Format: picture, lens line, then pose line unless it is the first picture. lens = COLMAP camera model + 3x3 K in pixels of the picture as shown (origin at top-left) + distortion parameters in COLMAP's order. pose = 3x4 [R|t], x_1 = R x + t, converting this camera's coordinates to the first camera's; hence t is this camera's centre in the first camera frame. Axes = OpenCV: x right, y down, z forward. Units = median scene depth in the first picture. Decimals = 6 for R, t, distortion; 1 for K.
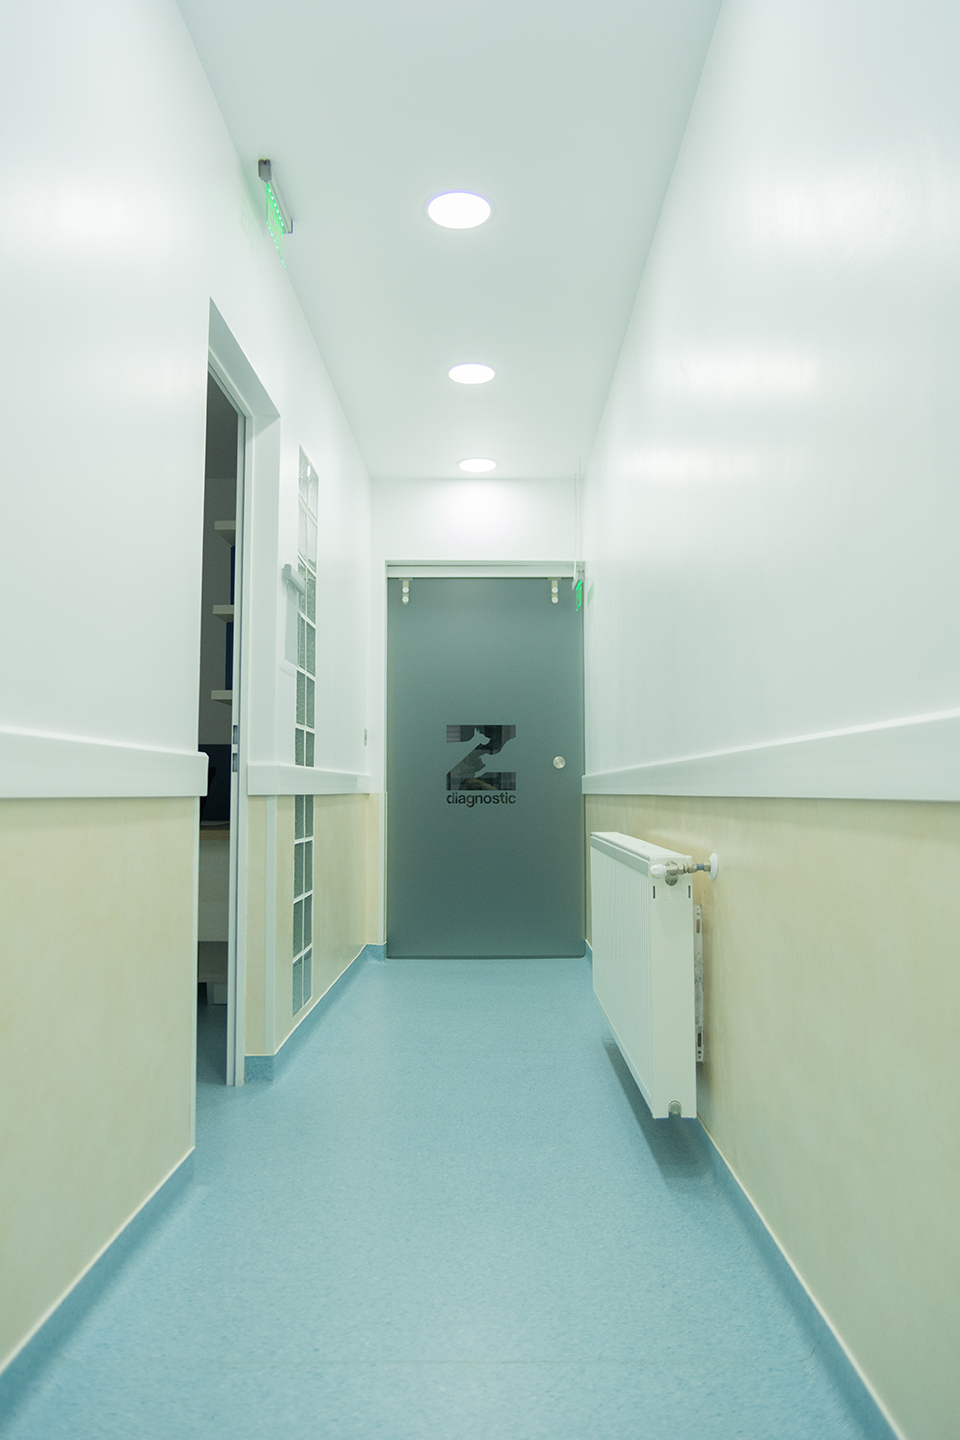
lens RADIAL K [[1009.5, 0, 480.0], [0, 1009.5, 720.0], [0, 0, 1]] dist [-0.087485, 0.087346]
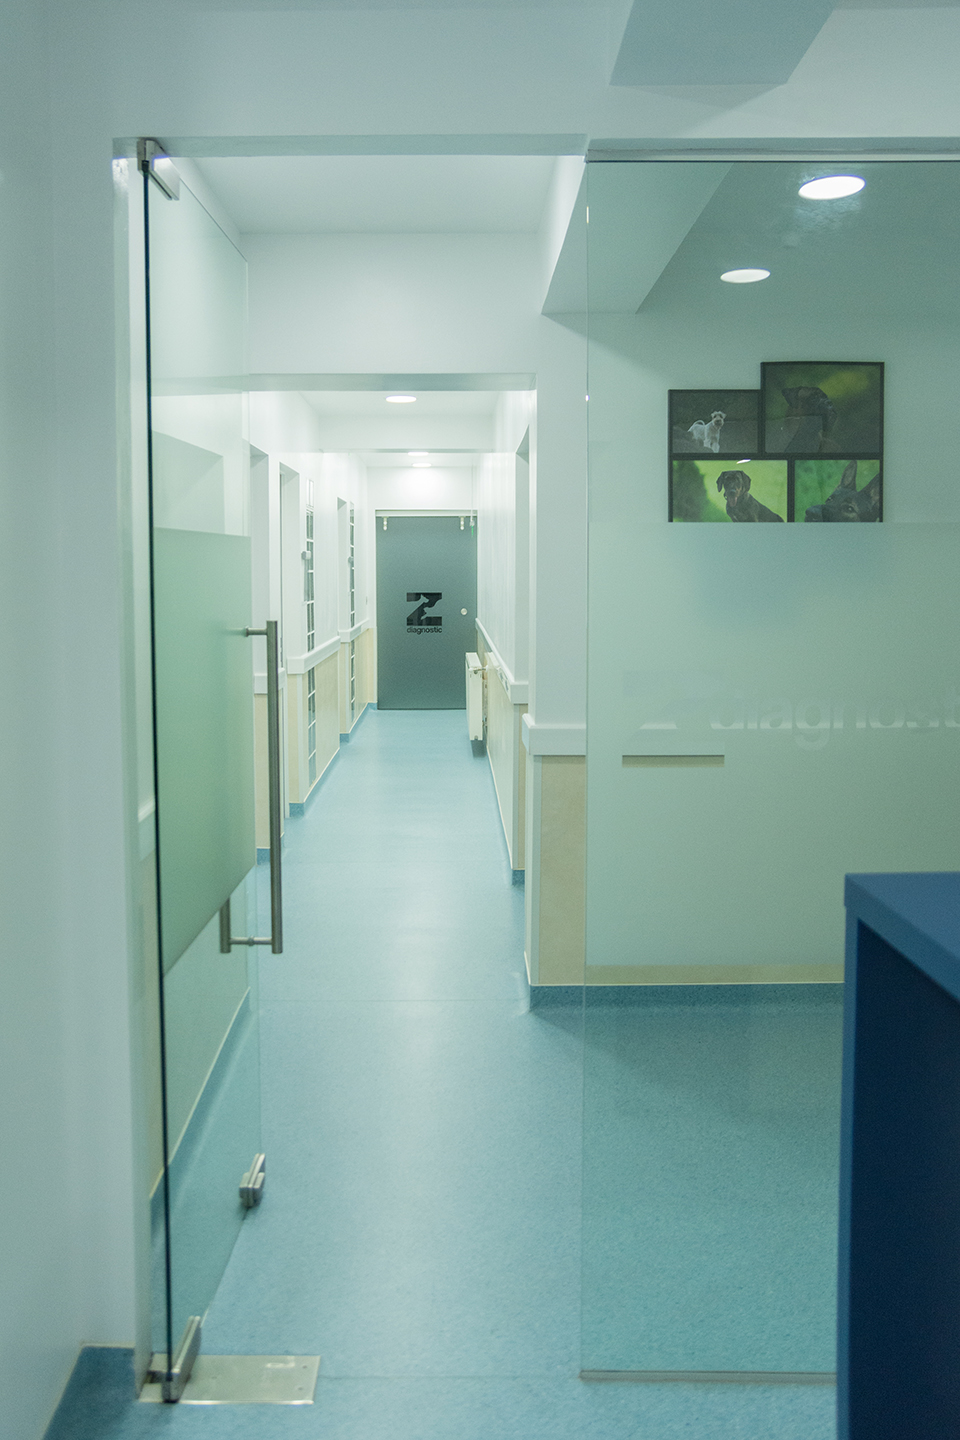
lens RADIAL K [[1009.5, 0, 480.0], [0, 1009.5, 720.0], [0, 0, 1]] dist [-0.087485, 0.087346]
pose [[0.999966, -0.001812, 0.008103, 0.093296], [0.000430, 0.985900, 0.167338, -0.079516], [-0.008291, -0.167328, 0.985866, -0.986690]]
